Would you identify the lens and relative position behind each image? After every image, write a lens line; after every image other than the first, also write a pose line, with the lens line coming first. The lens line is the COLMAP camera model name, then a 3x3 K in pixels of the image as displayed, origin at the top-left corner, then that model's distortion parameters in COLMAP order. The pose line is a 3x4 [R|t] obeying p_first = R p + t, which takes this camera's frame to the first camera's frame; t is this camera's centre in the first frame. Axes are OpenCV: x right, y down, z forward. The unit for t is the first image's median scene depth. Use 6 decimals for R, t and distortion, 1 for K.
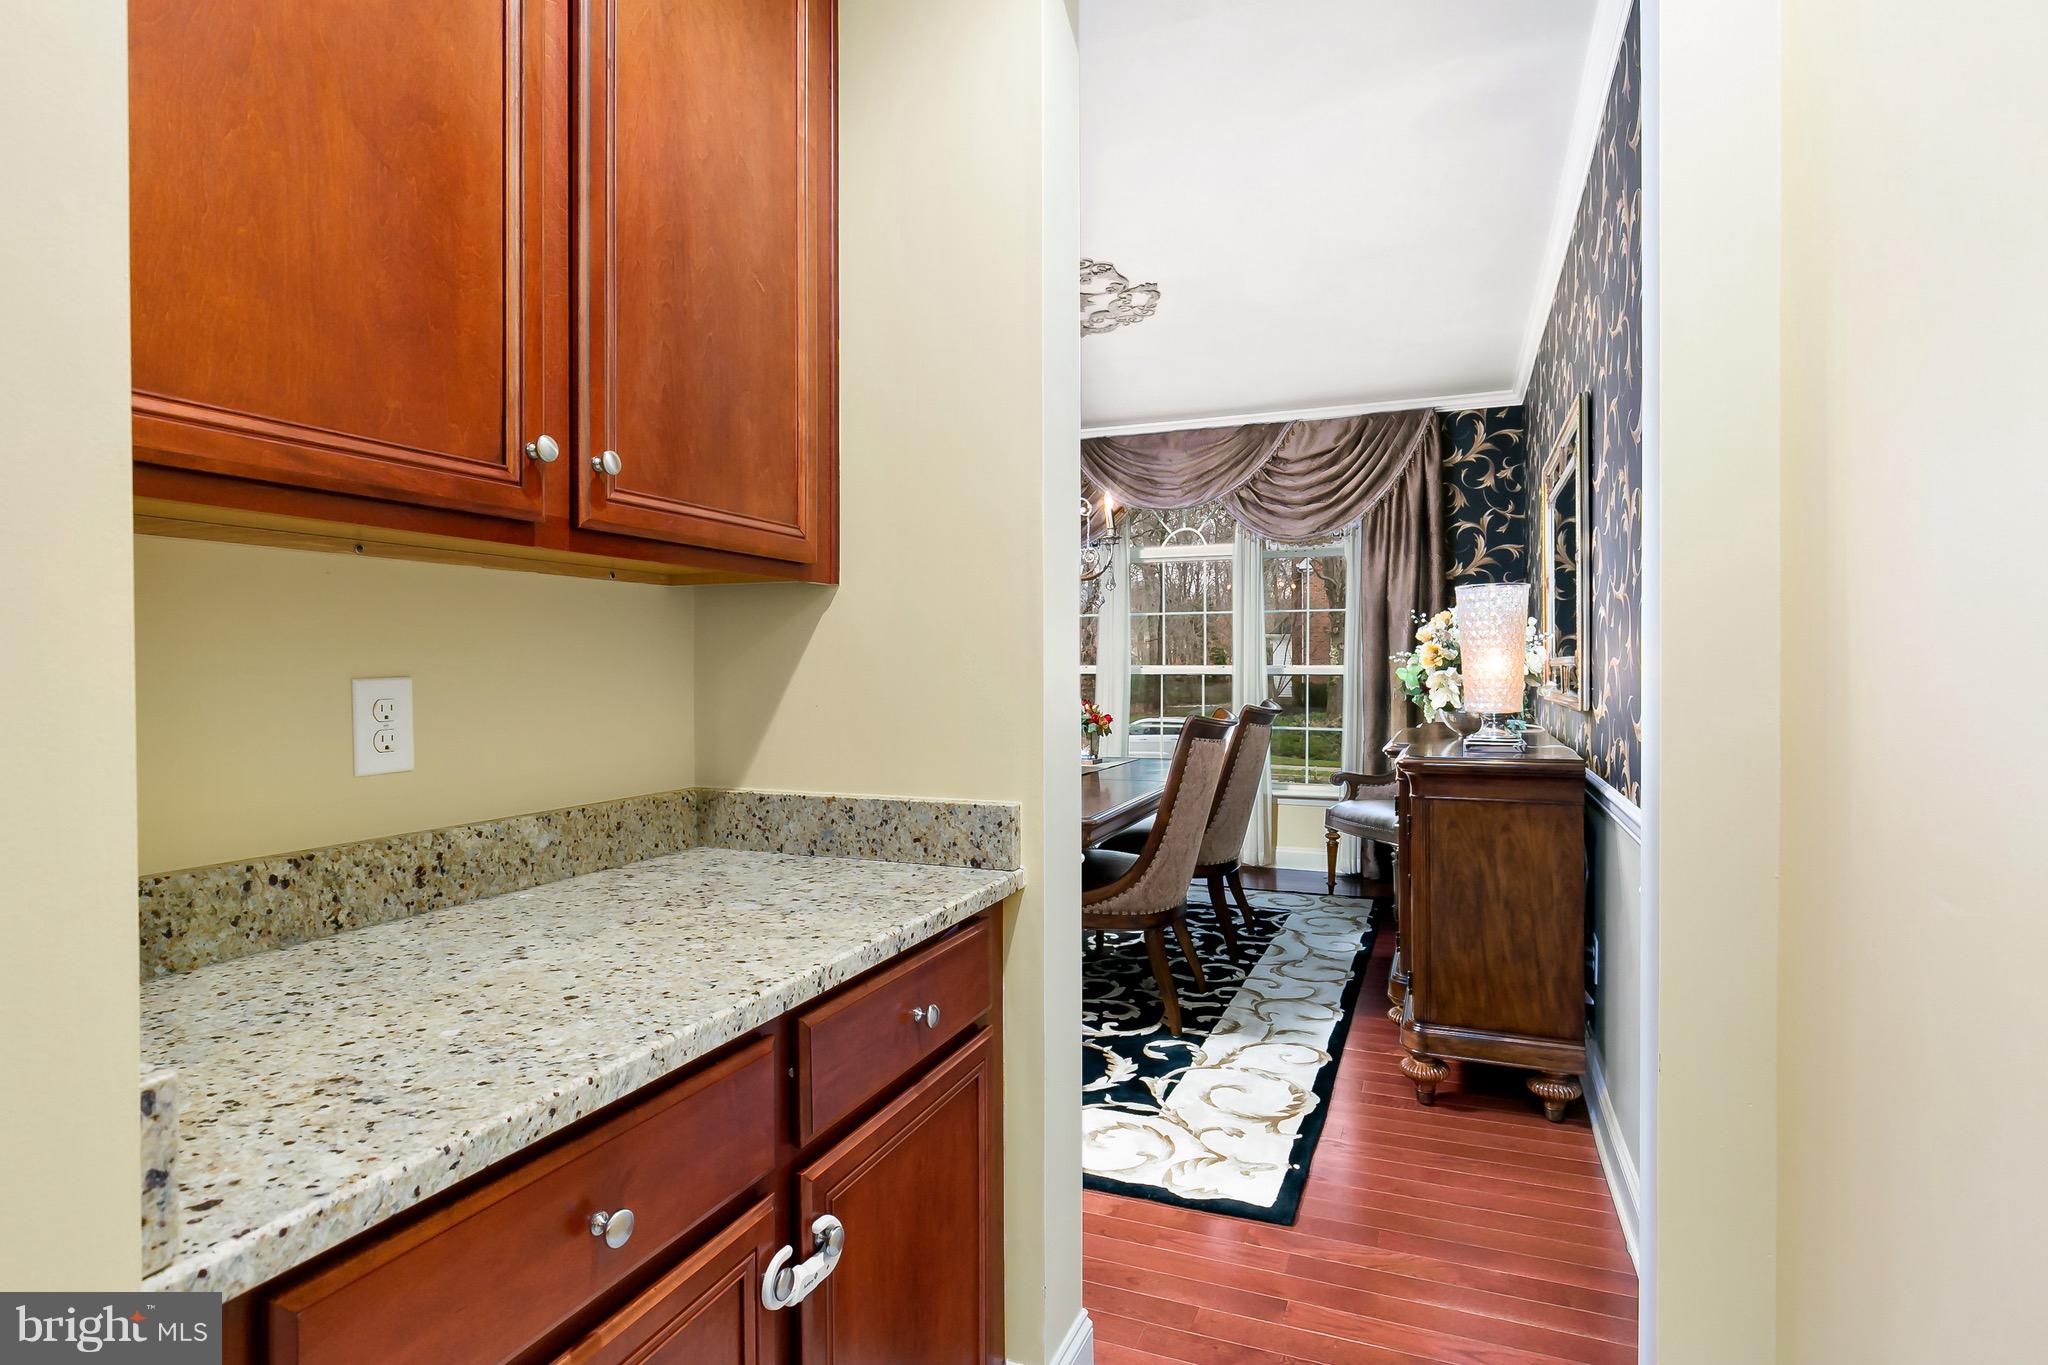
lens RADIAL K [[1066.3, 0, 1027.3], [0, 1066.3, 672.8], [0, 0, 1]] dist [-0.001077, -0.000033]
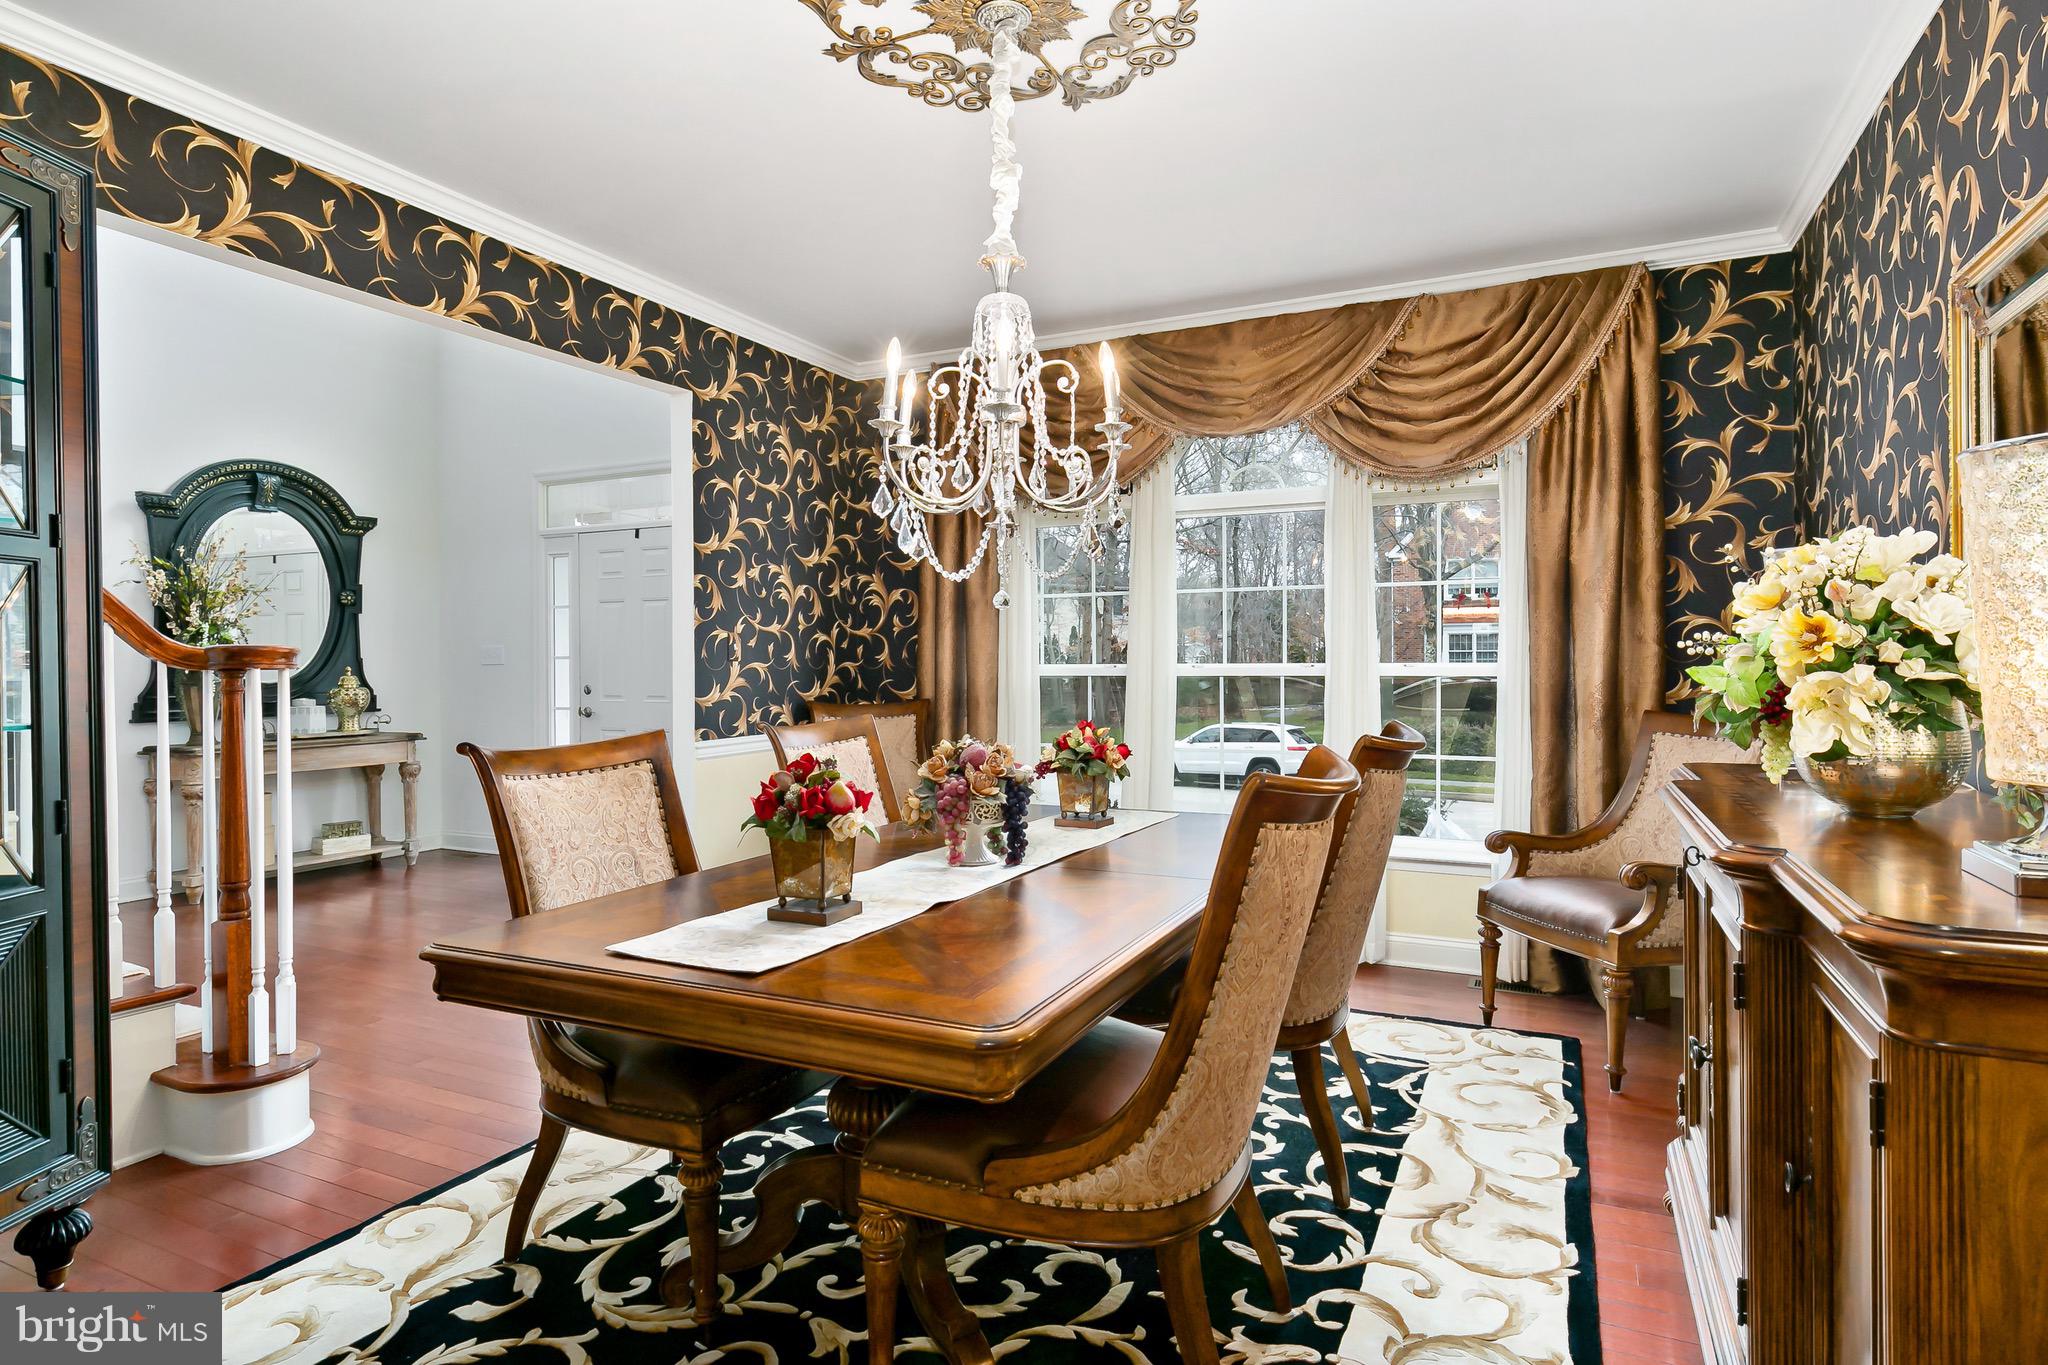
lens RADIAL K [[1115.5, 0, 1028.3], [0, 1115.5, 673.9], [0, 0, 1]] dist [0.000584, 0.000353]
pose [[0.998208, -0.001715, -0.059811, 0.050264], [0.001759, 0.999998, 0.000679, -0.001339], [0.059810, -0.000783, 0.998209, 0.307804]]
